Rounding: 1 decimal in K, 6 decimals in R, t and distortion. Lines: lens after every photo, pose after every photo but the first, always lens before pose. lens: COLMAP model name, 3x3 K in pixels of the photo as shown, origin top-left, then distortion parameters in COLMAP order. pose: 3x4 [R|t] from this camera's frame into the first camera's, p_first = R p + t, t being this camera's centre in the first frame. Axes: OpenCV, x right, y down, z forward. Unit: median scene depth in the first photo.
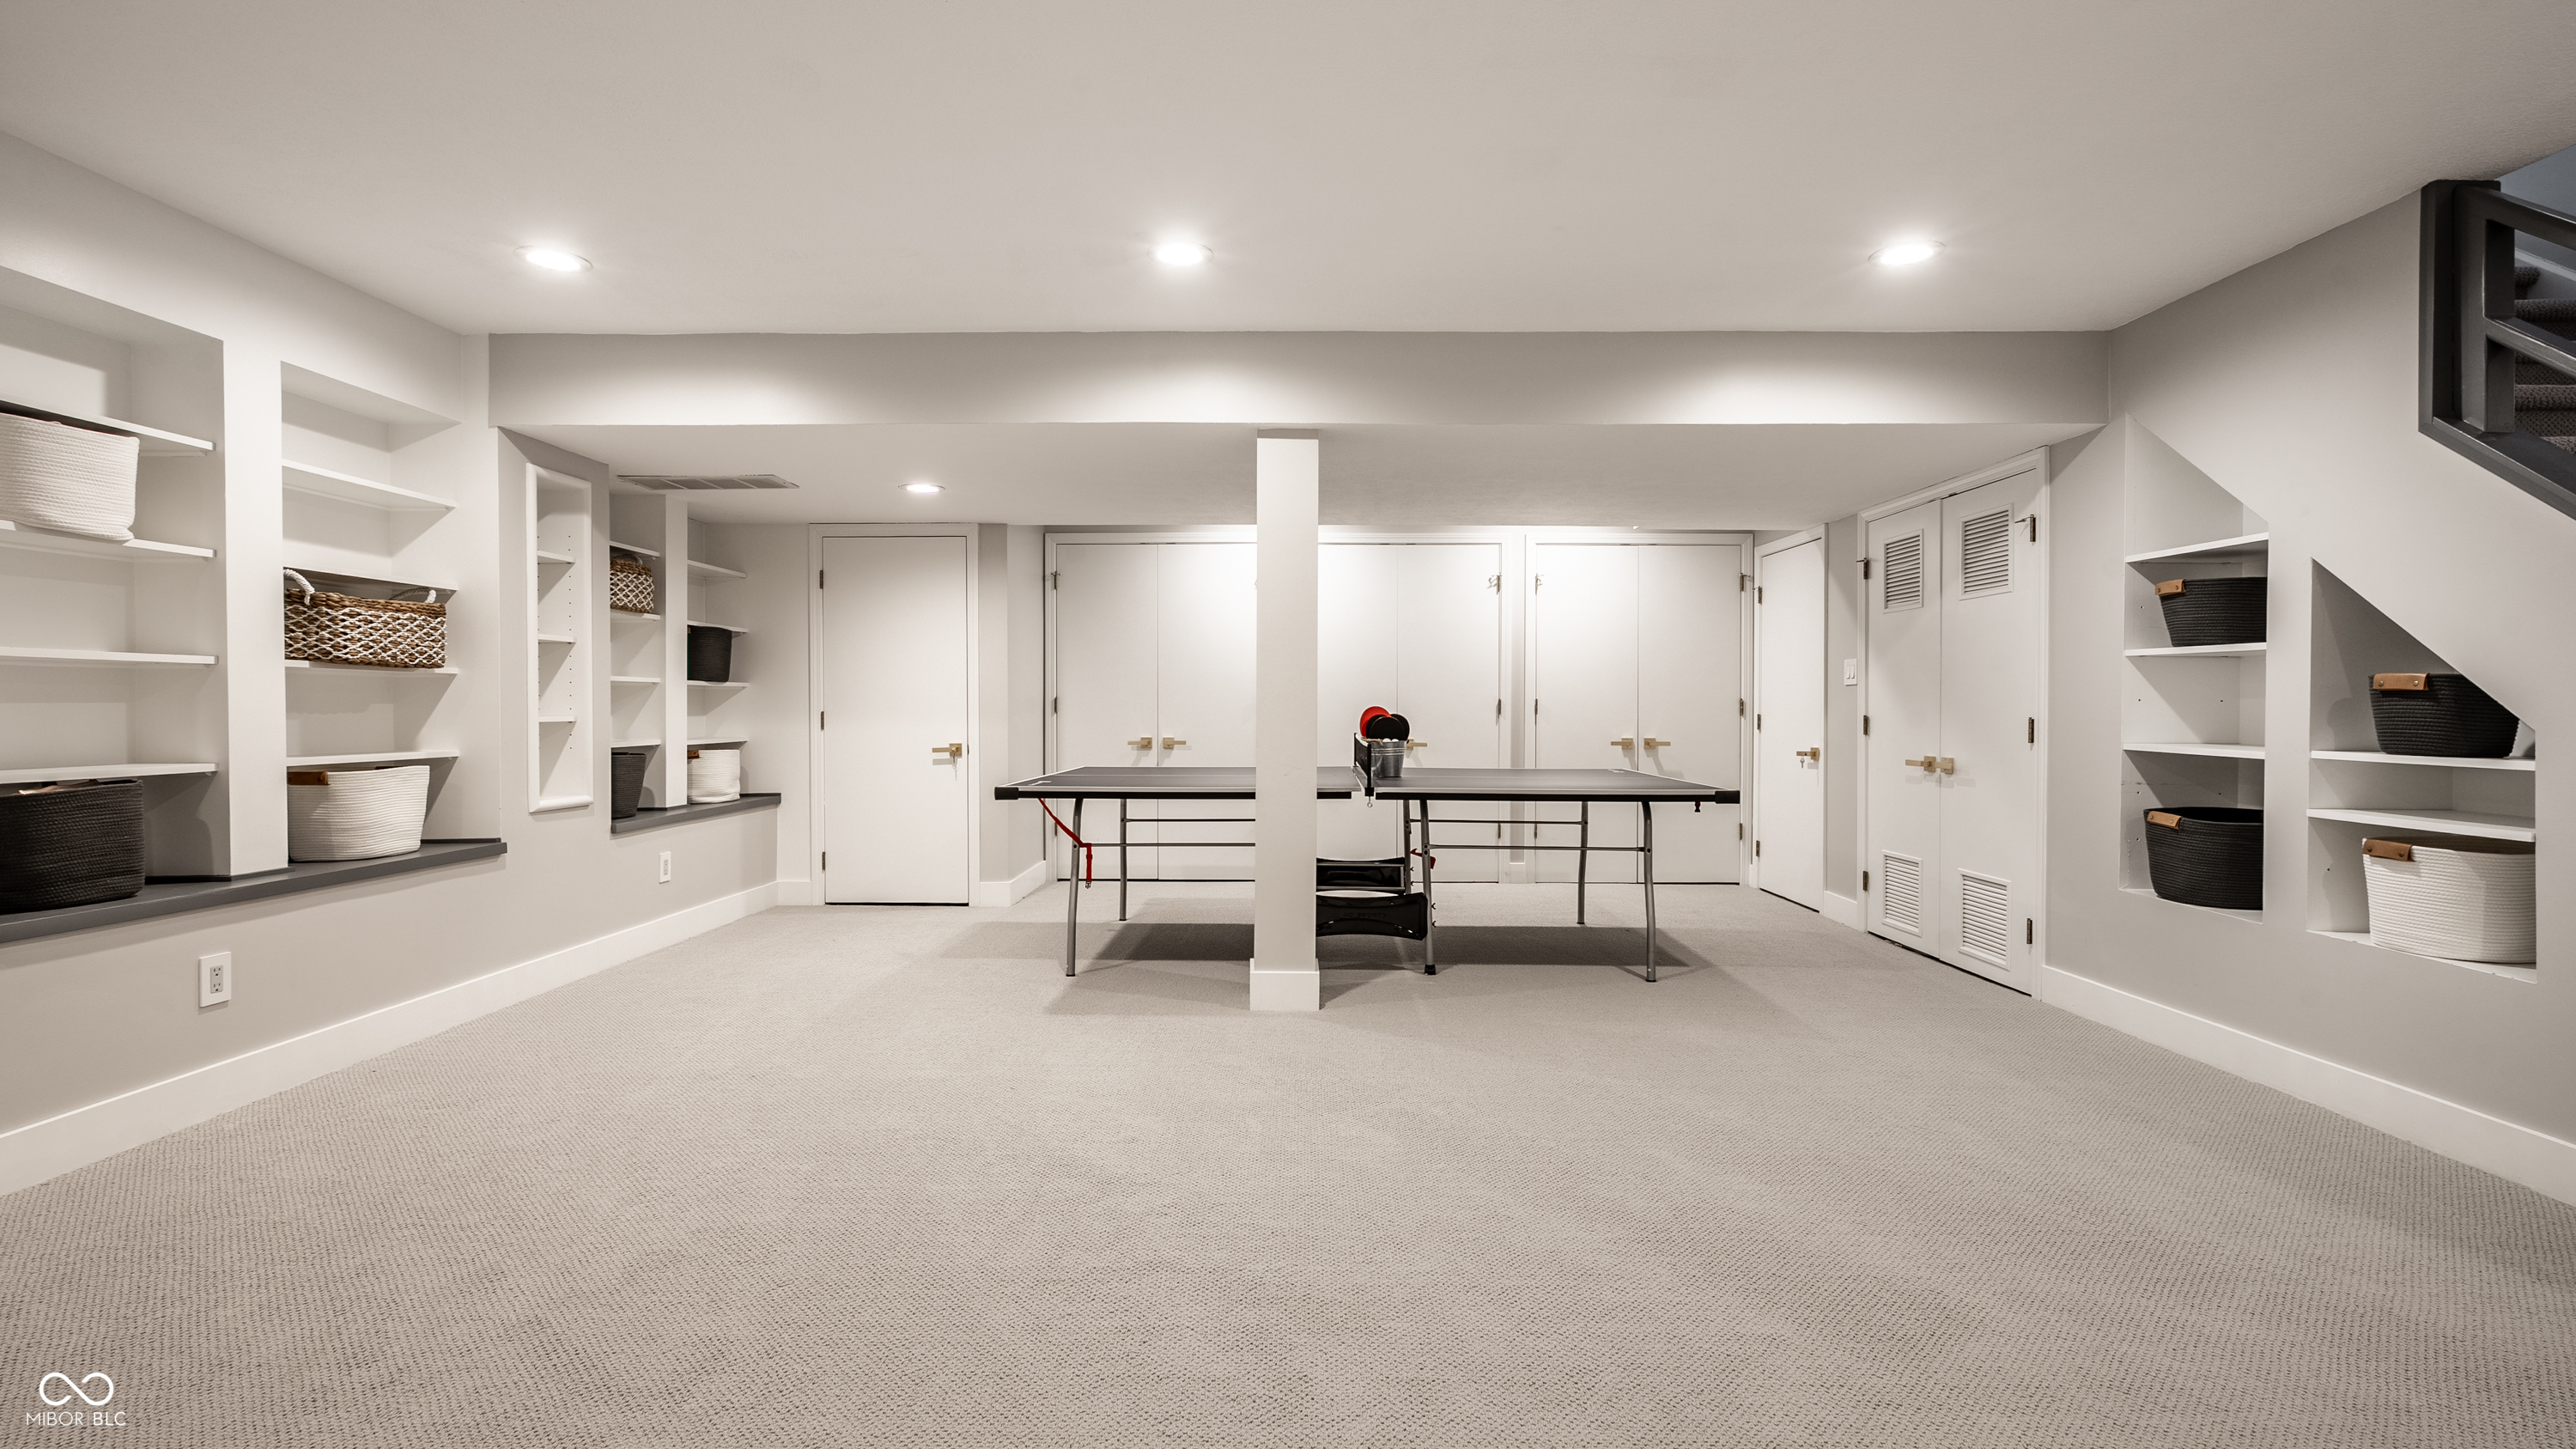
lens RADIAL K [[1134.7, 0, 1284.8], [0, 1134.7, 712.5], [0, 0, 1]] dist [-0.003158, 0.000932]
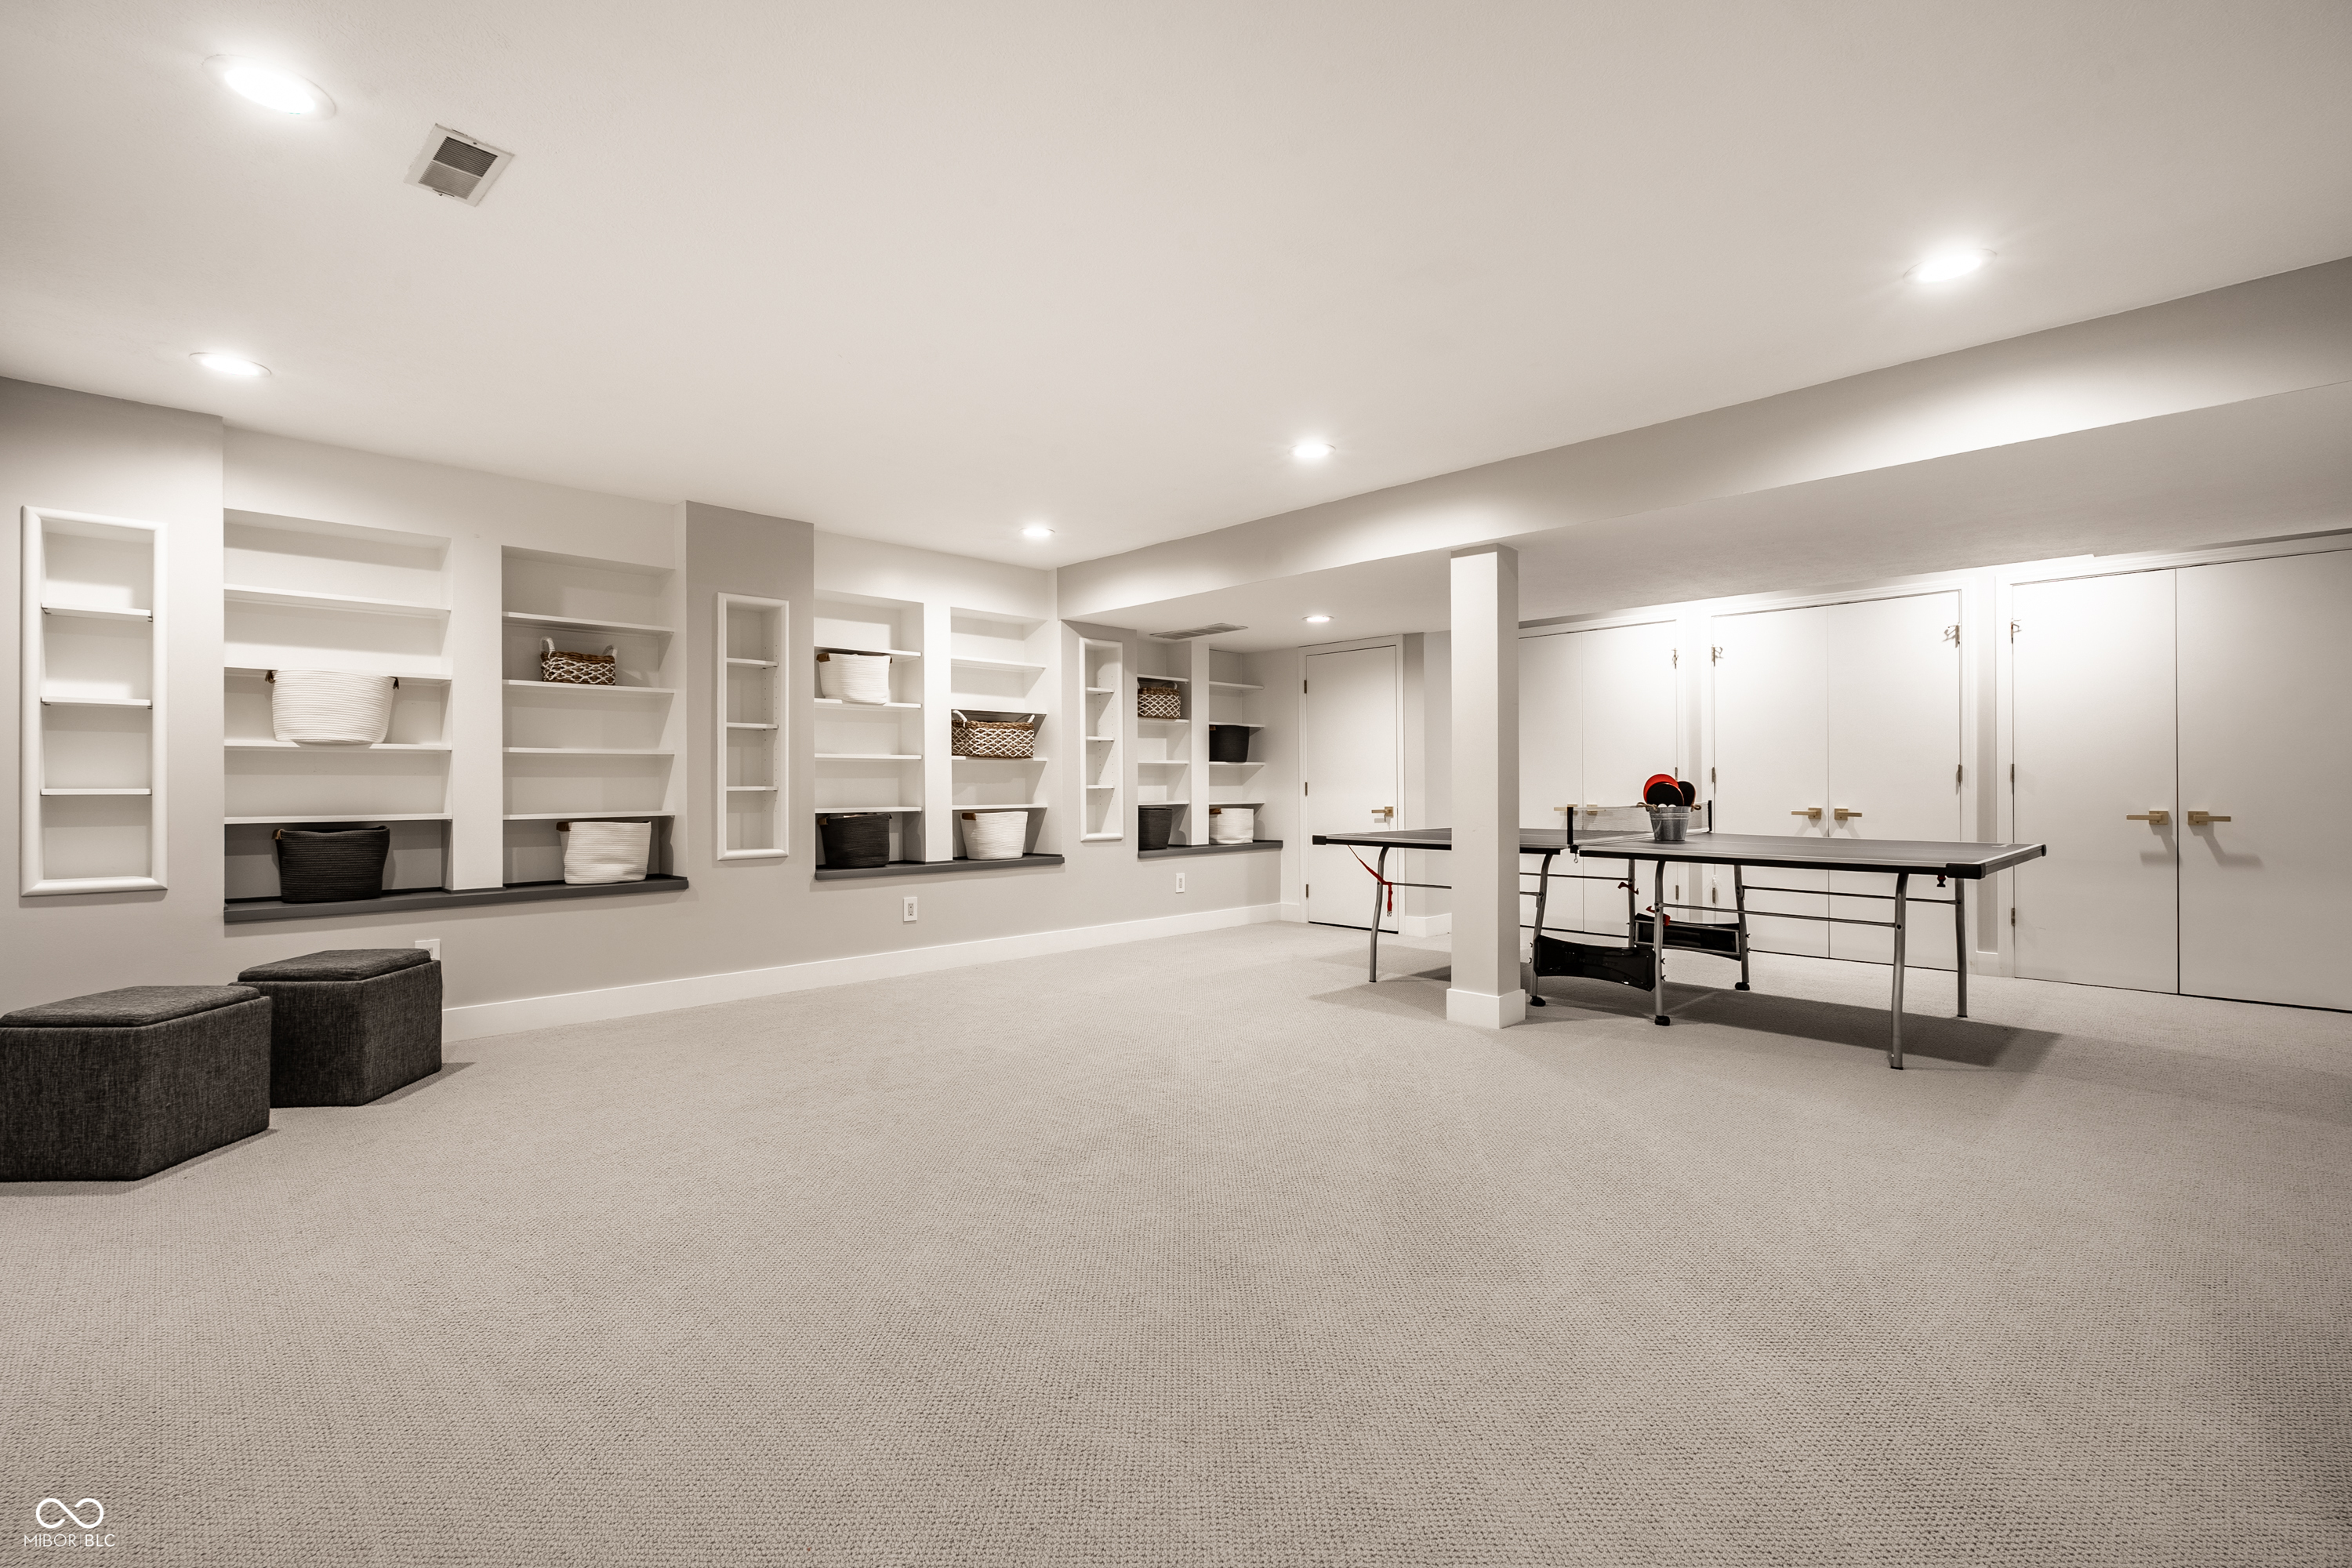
lens RADIAL K [[1047.3, 0, 1178.2], [0, 1047.3, 779.9], [0, 0, 1]] dist [-0.001627, 0.000711]
pose [[0.710854, -0.006095, -0.703313, 0.530459], [0.002158, 0.999977, -0.006484, 0.006180], [0.703336, 0.003091, 0.710850, -0.021640]]
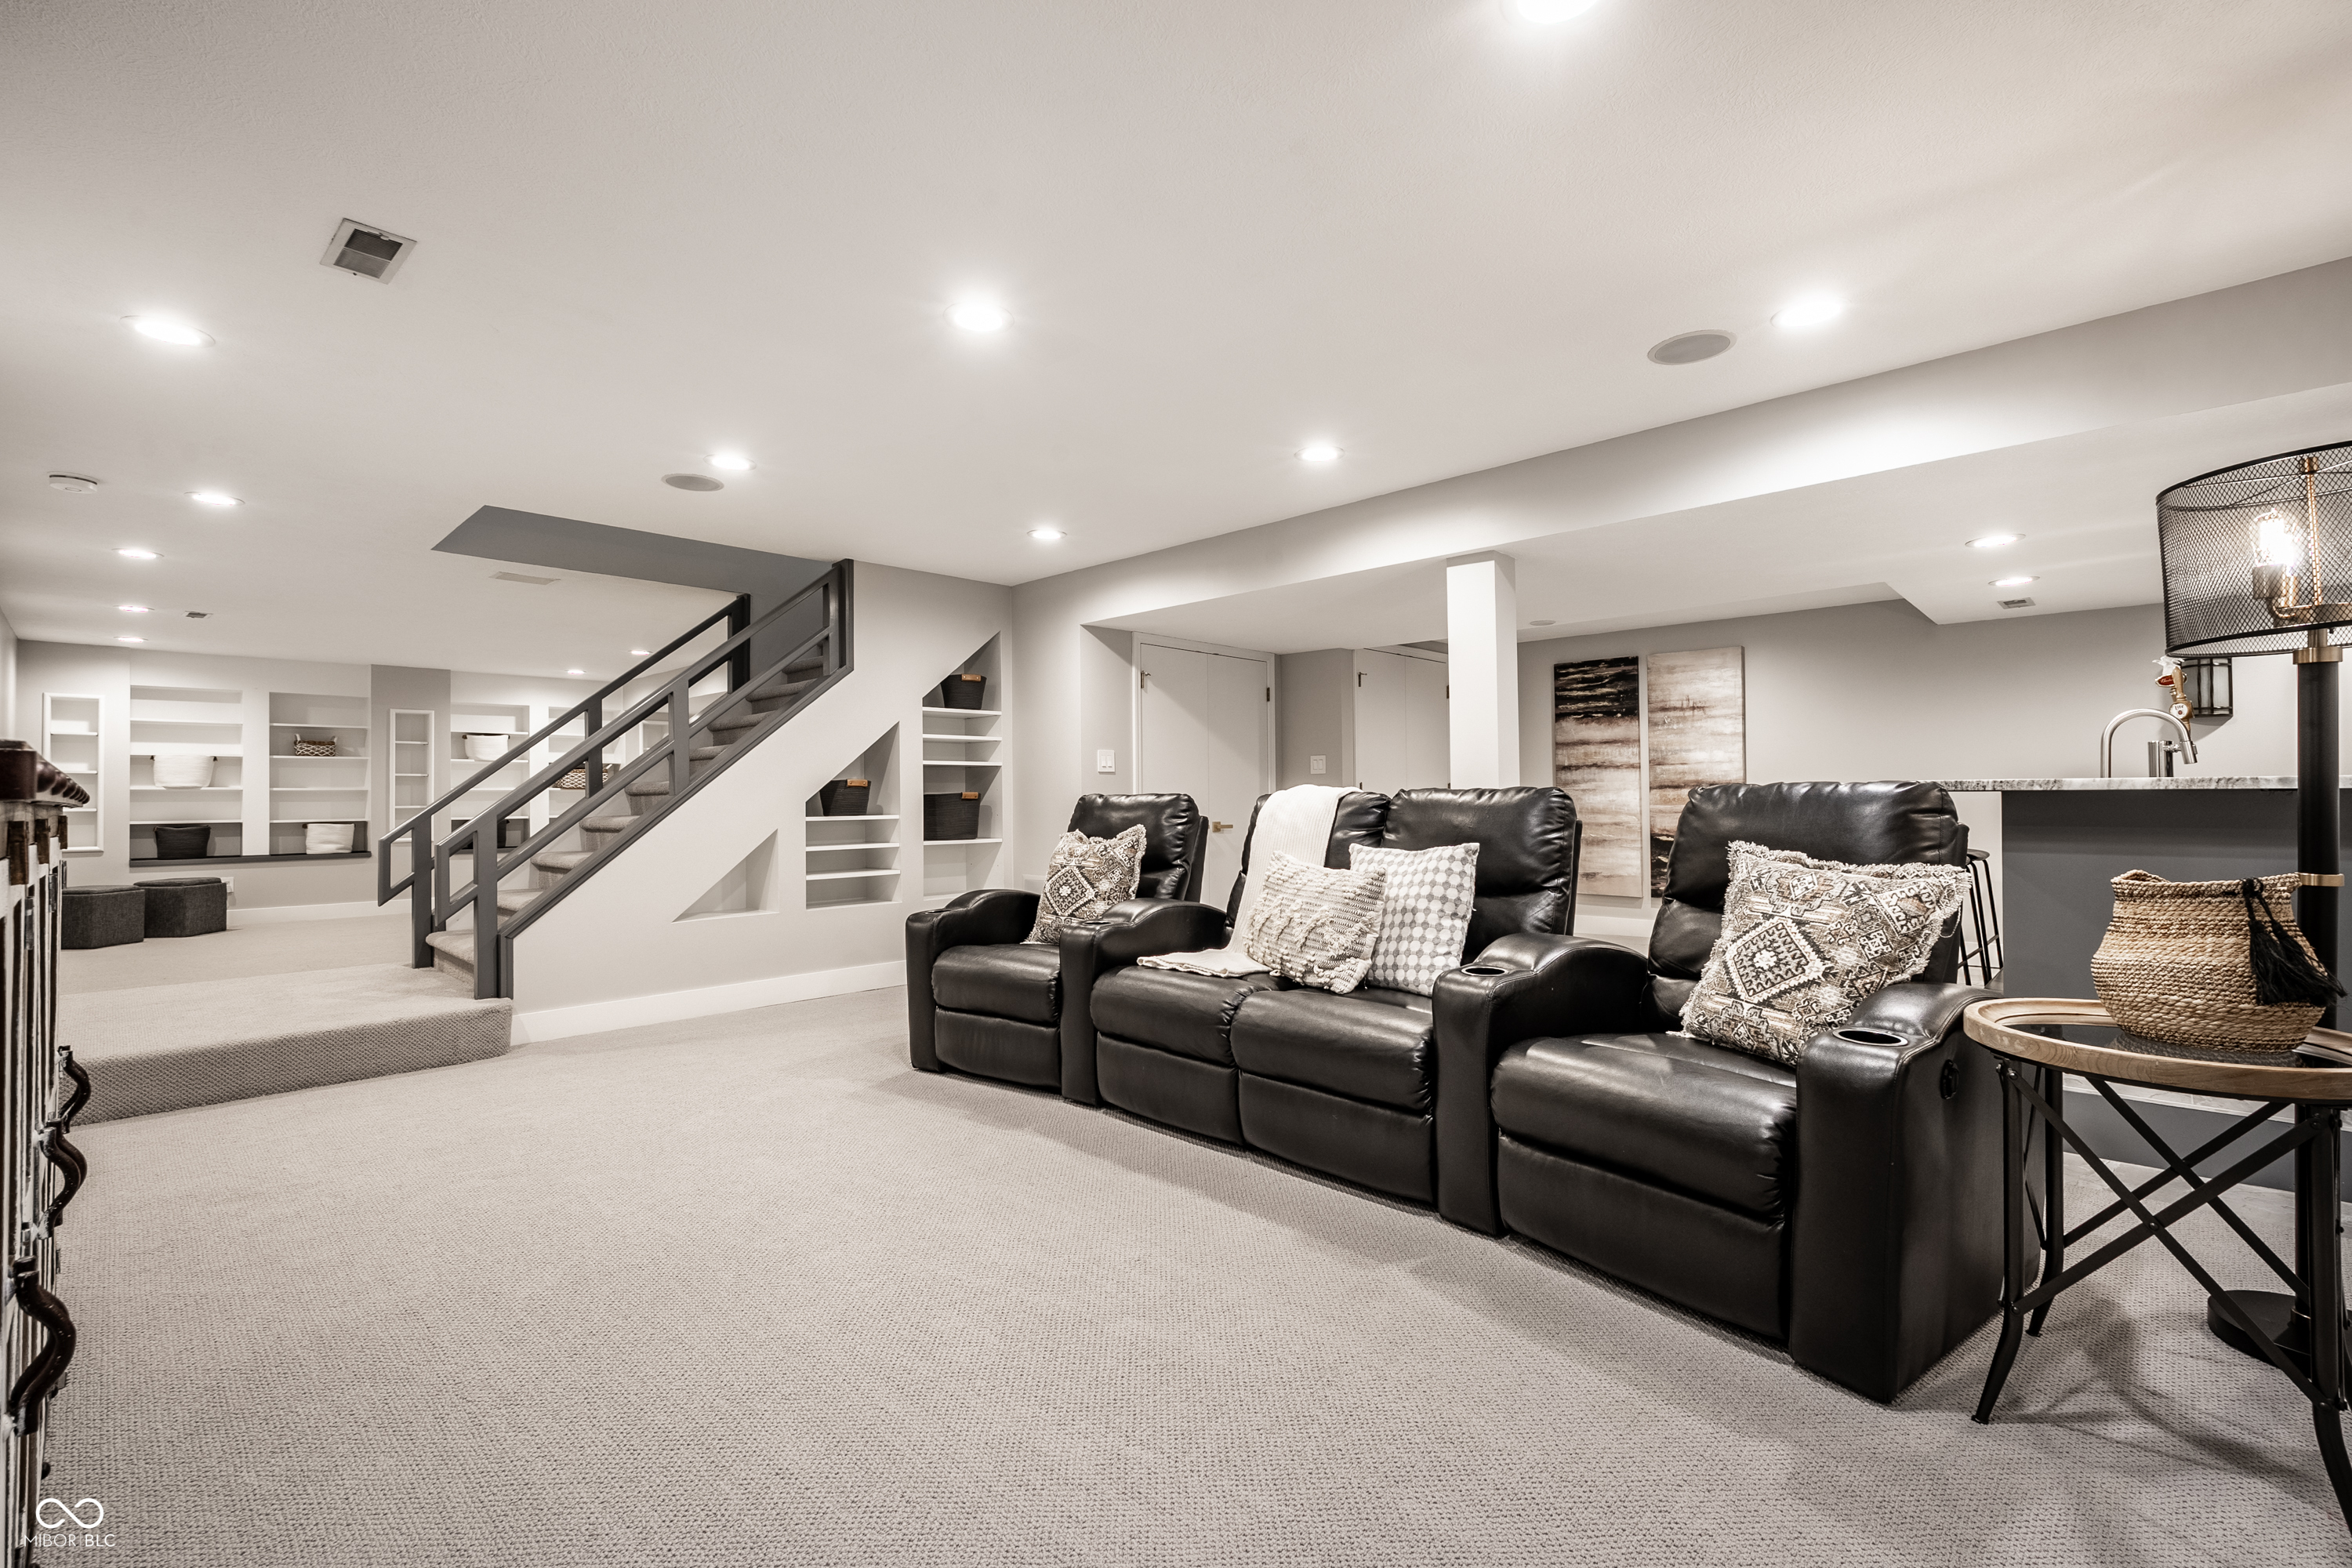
lens RADIAL K [[1047.3, 0, 1175.9], [0, 1047.3, 786.2], [0, 0, 1]] dist [-0.001627, 0.000711]
pose [[0.727532, -0.015884, -0.685890, 2.264732], [0.008935, 0.999867, -0.013678, 0.008632], [0.686015, 0.003823, 0.727577, -0.045332]]
